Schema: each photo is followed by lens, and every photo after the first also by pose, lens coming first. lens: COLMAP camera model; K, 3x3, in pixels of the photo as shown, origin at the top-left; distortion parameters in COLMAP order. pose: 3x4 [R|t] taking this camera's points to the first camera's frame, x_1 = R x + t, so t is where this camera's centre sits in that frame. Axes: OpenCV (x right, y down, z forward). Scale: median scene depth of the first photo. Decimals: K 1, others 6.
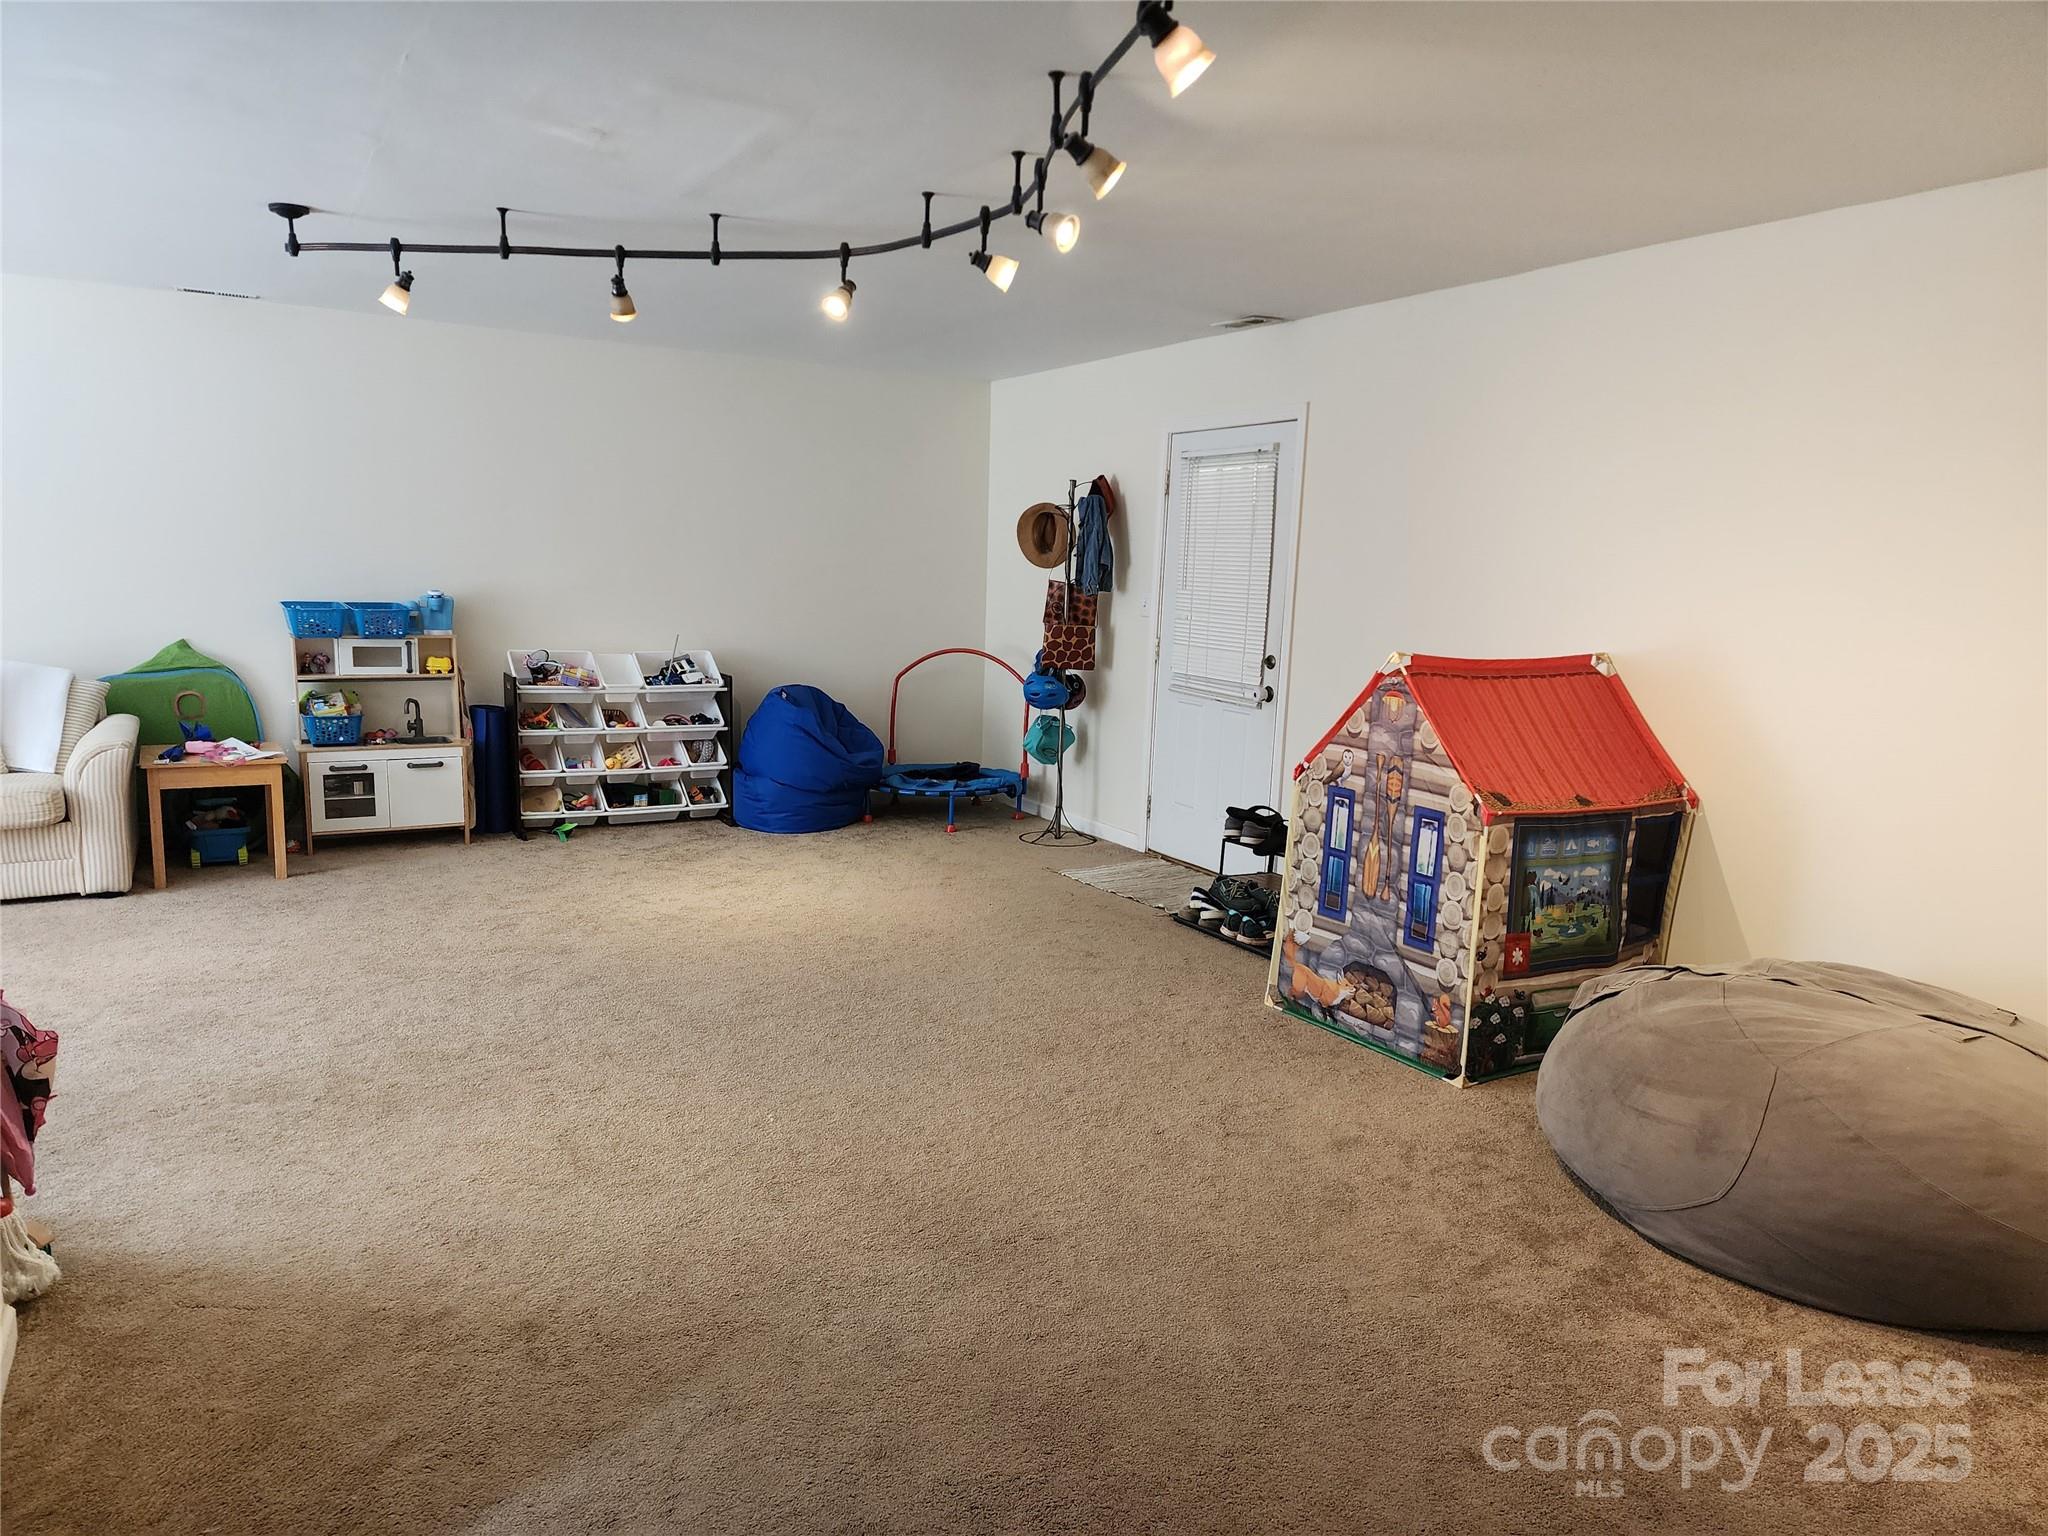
lens RADIAL K [[1344.8, 0, 1030.0], [0, 1344.8, 846.0], [0, 0, 1]] dist [0.075885, -0.057942]
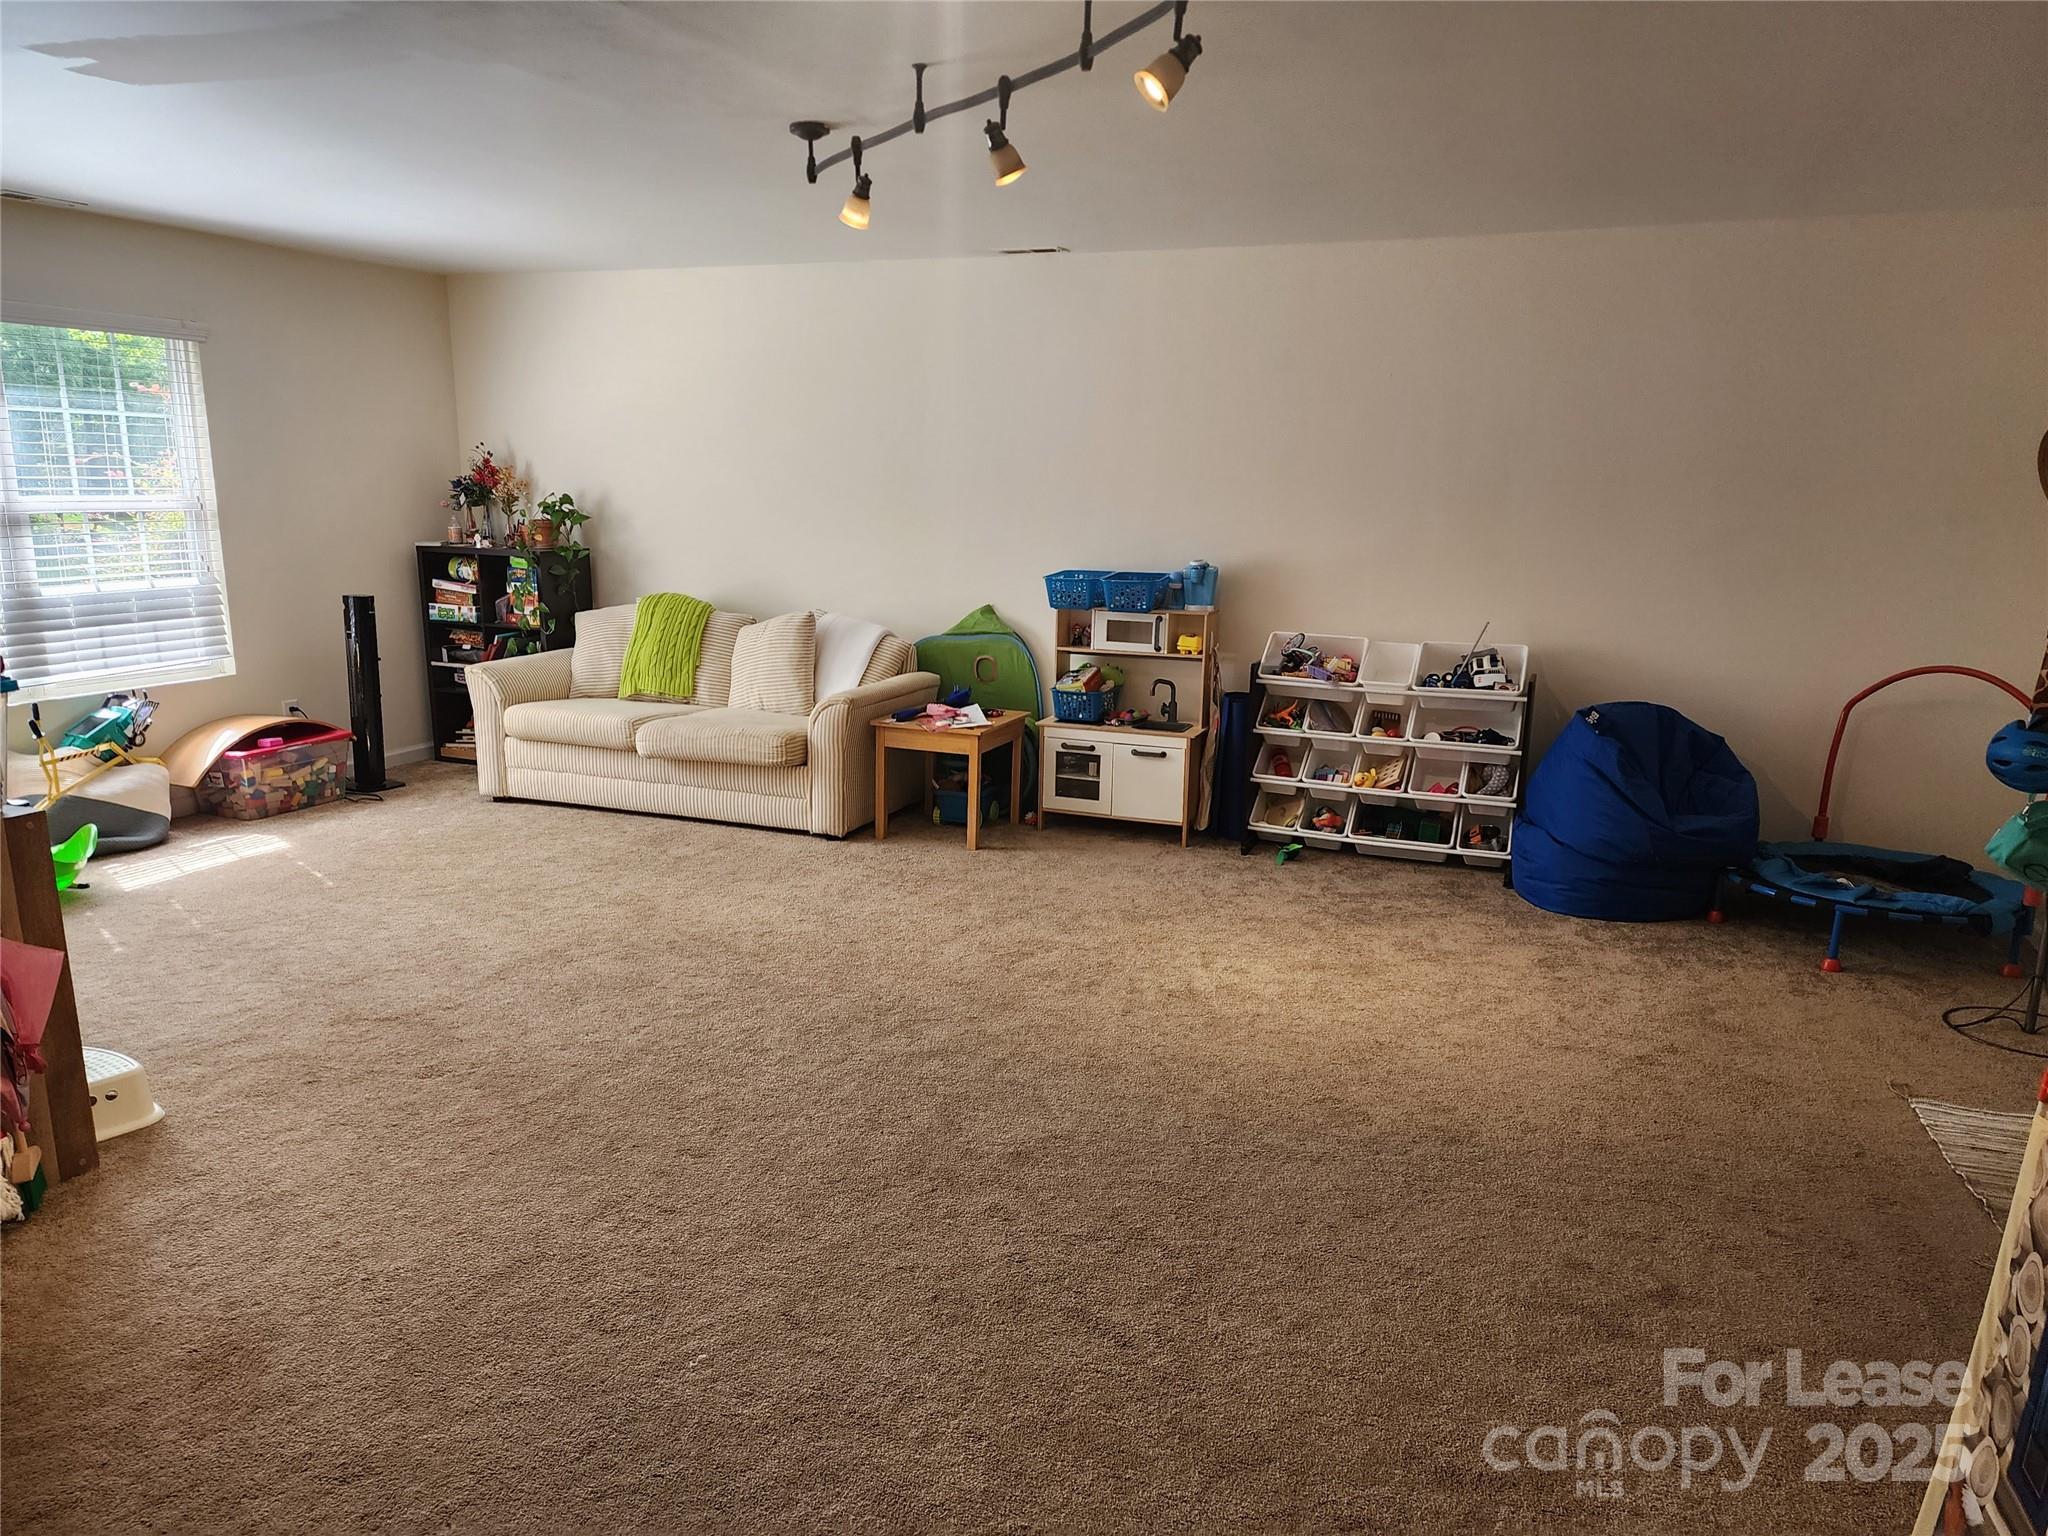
lens RADIAL K [[1344.8, 0, 1030.0], [0, 1344.8, 846.0], [0, 0, 1]] dist [0.075885, -0.057942]
pose [[0.603486, 0.183694, -0.775926, 0.209350], [-0.165061, 0.980804, 0.103819, -0.077422], [0.780102, 0.065422, 0.622222, 0.376834]]
